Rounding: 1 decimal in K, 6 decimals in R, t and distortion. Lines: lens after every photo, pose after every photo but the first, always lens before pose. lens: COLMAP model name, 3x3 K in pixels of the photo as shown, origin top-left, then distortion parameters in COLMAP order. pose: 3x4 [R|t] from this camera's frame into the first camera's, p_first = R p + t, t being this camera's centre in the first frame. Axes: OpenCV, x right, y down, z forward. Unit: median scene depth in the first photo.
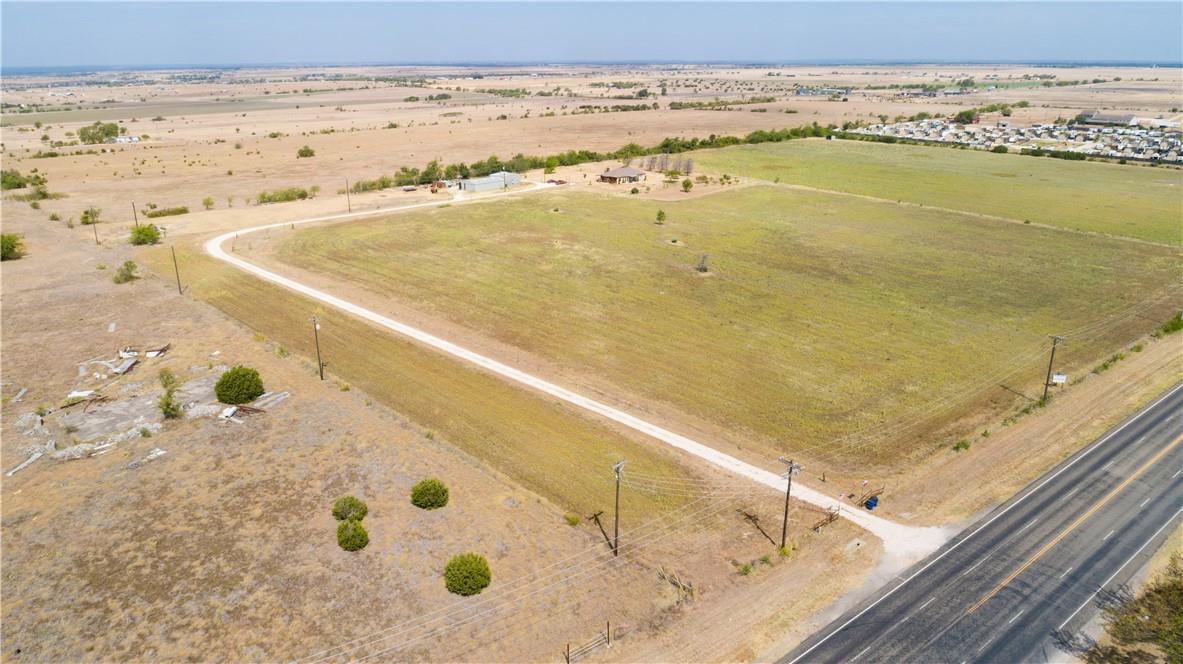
lens RADIAL K [[790.0, 0, 590.6], [0, 790.0, 333.4], [0, 0, 1]] dist [-0.019491, 0.009063]
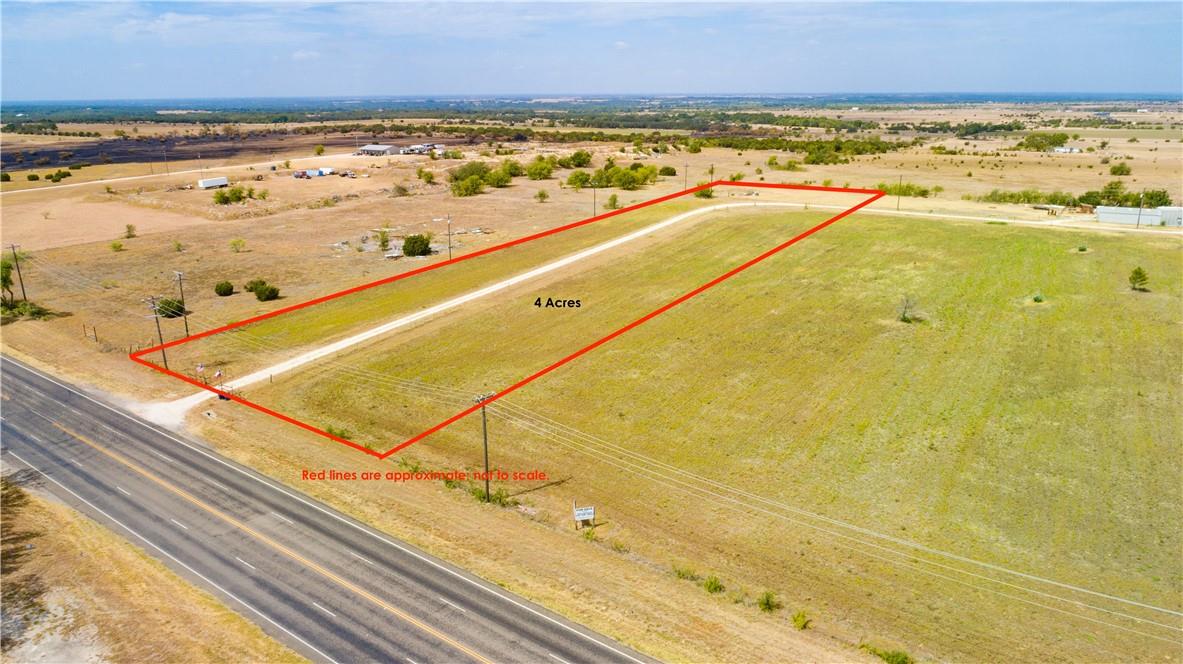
lens RADIAL K [[814.7, 0, 590.5], [0, 814.7, 330.9], [0, 0, 1]] dist [-0.017393, 0.006939]
pose [[0.266074, 0.277889, -0.923029, 1.148546], [-0.315698, 0.929858, 0.188942, -0.186051], [0.910791, 0.241126, 0.335140, 0.804416]]
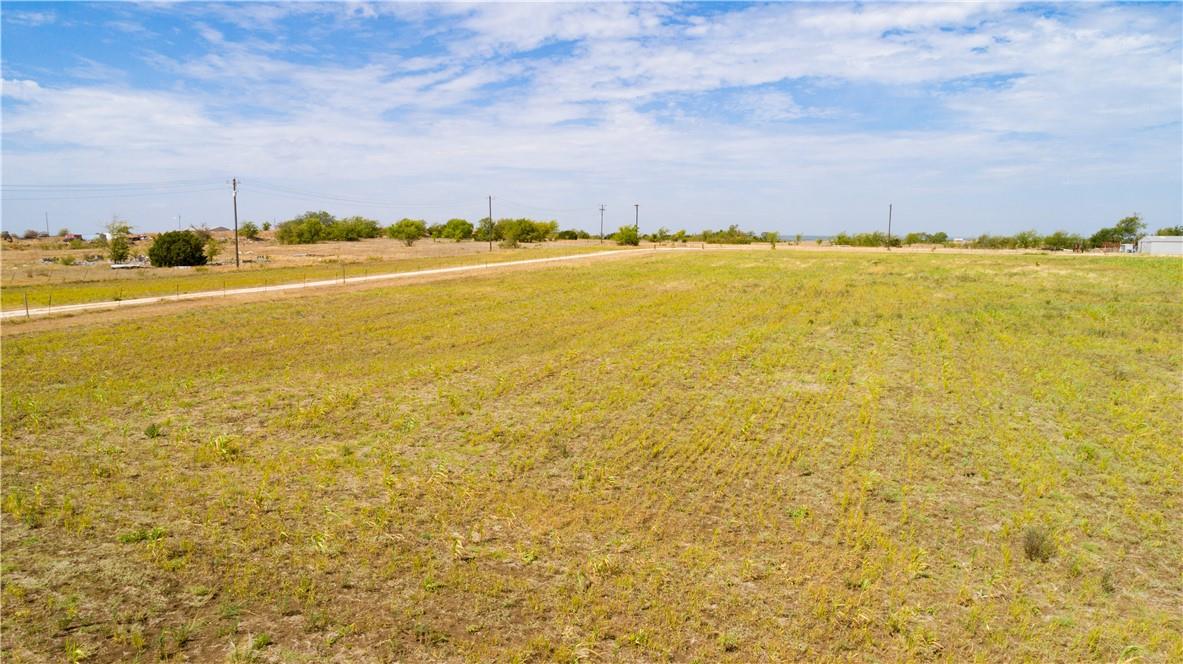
lens RADIAL K [[788.0, 0, 588.4], [0, 788.0, 341.4], [0, 0, 1]] dist [-0.016365, 0.006837]
pose [[0.425917, 0.130385, -0.895318, 0.496212], [-0.303822, 0.952711, -0.005790, 0.028800], [0.852225, 0.274484, 0.445389, 1.012582]]
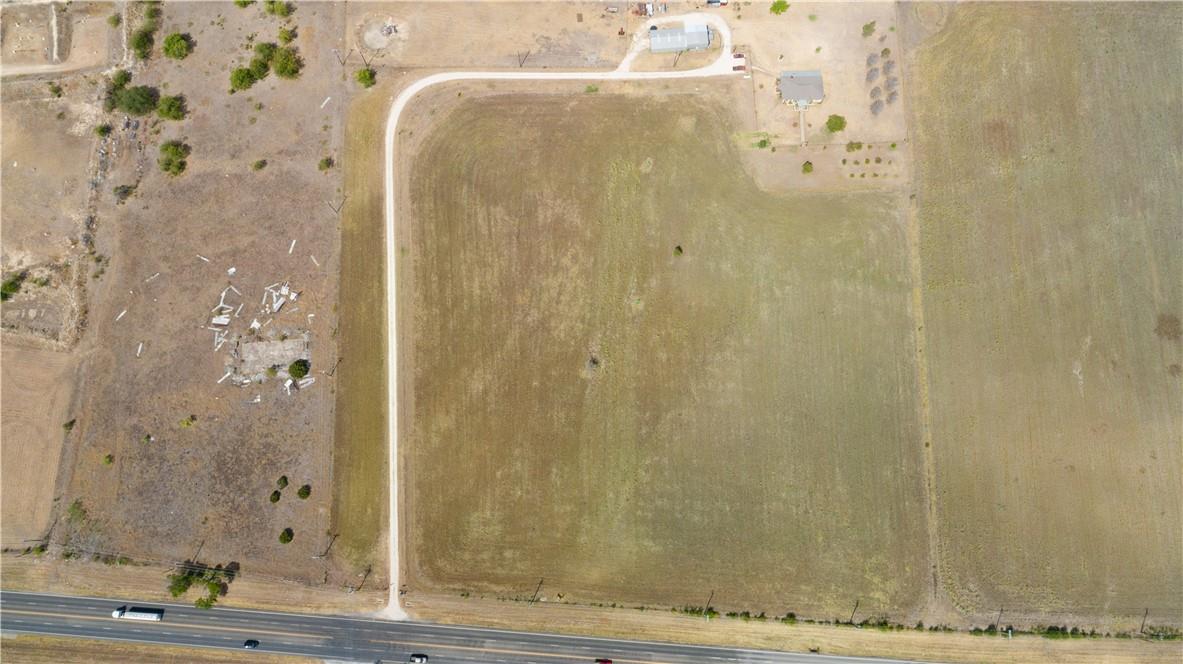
lens RADIAL K [[826.6, 0, 591.5], [0, 826.6, 332.0], [0, 0, 1]] dist [-0.021198, 0.010772]
pose [[0.739770, 0.654106, -0.157751, 0.557160], [-0.223658, 0.460163, 0.859202, -2.381466], [0.634600, -0.600330, 0.486711, 0.392995]]
